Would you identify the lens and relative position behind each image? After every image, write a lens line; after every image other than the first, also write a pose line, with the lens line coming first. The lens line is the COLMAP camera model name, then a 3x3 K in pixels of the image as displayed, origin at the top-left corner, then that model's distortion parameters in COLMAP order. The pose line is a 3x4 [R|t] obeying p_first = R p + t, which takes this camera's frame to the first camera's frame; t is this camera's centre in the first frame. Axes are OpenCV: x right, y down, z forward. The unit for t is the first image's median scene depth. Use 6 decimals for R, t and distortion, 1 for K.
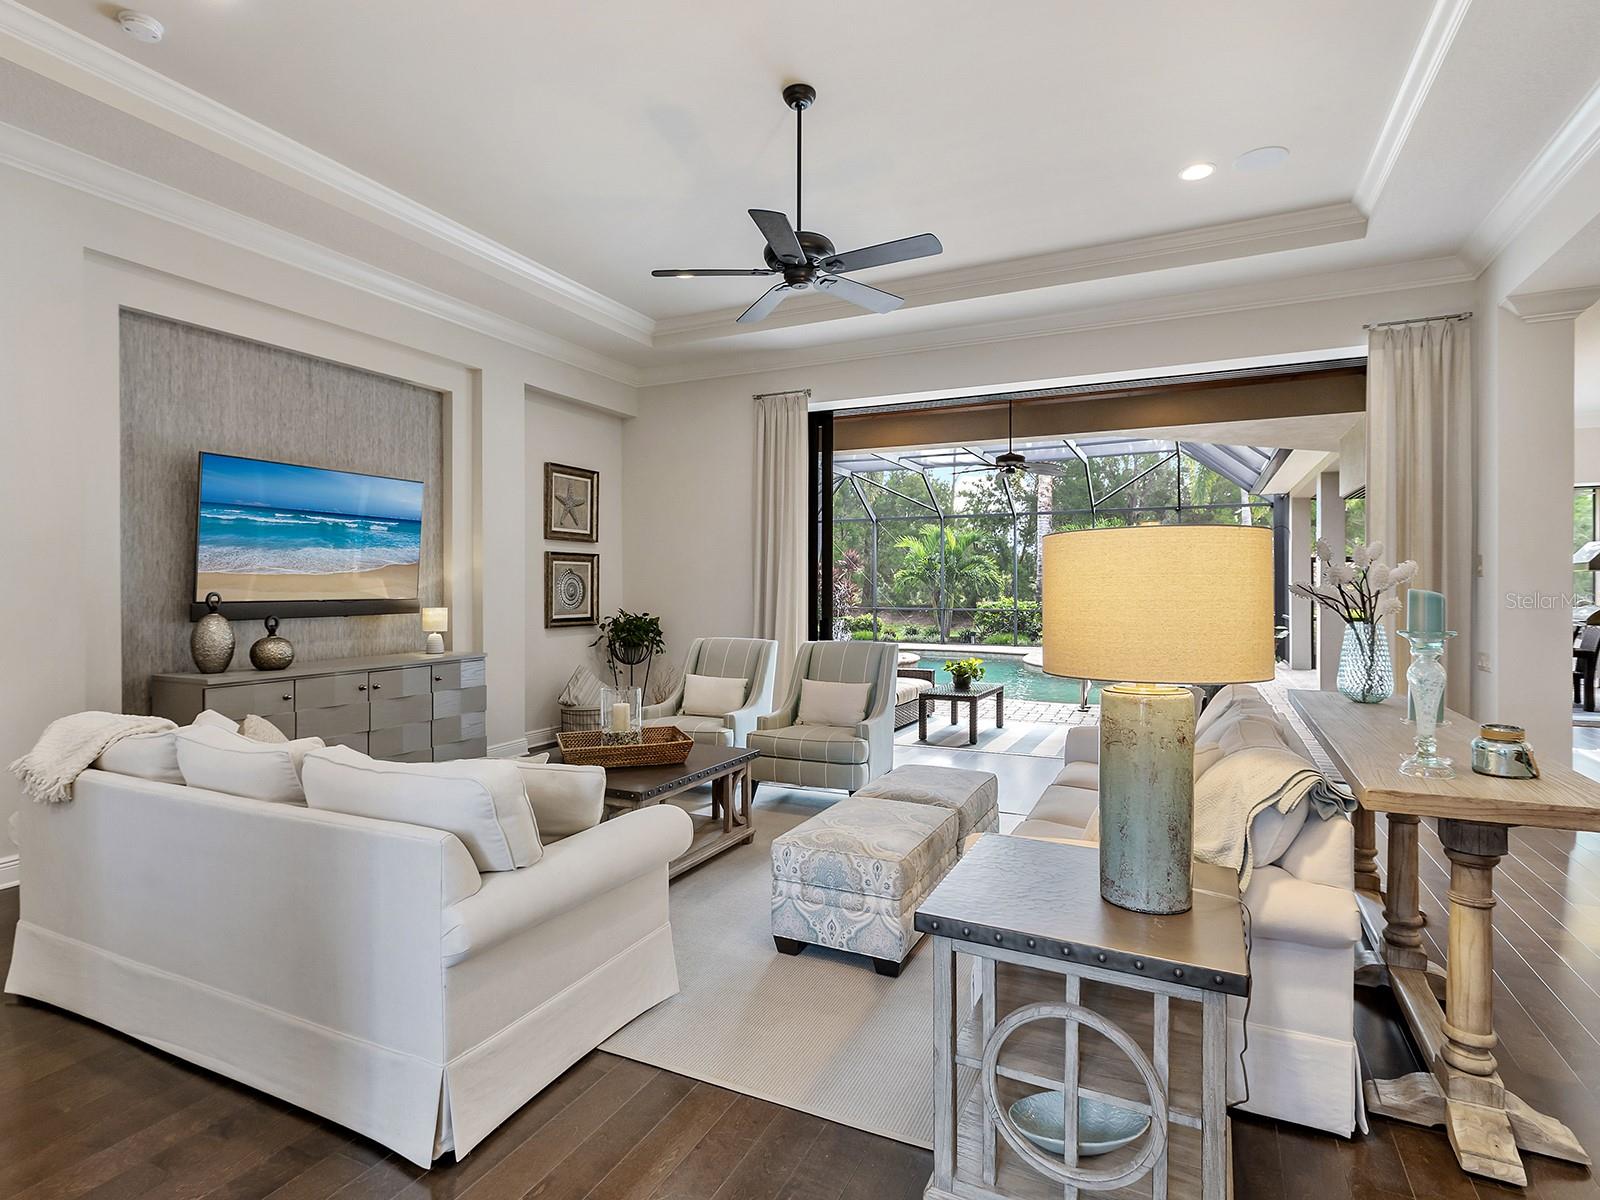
lens RADIAL K [[830.0, 0, 800.0], [0, 830.0, 600.0], [0, 0, 1]] dist [0.000441, 0.000190]
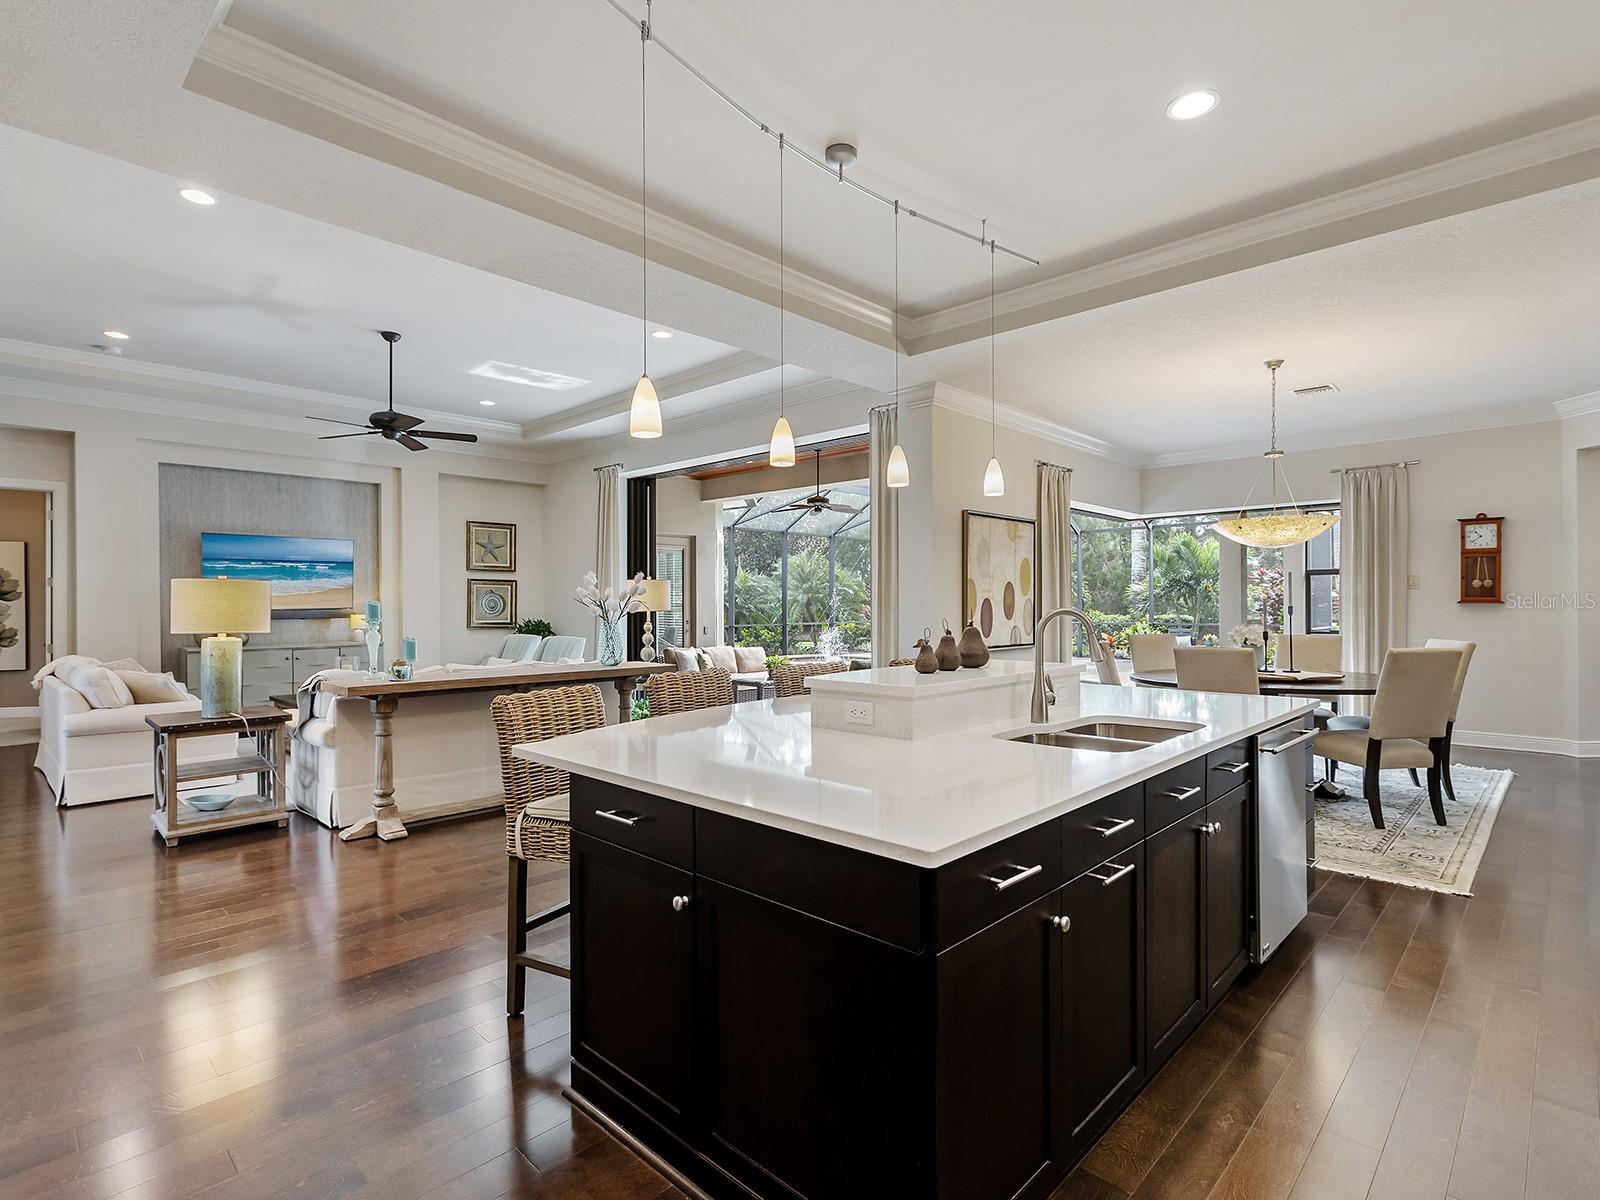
lens RADIAL K [[815.0, 0, 808.2], [0, 815.0, 607.0], [0, 0, 1]] dist [0.001352, 0.000411]
pose [[0.950235, 0.001704, -0.311530, 0.944859], [-0.005199, 0.999933, -0.010388, 0.006464], [0.311491, 0.011491, 0.950179, -0.280550]]
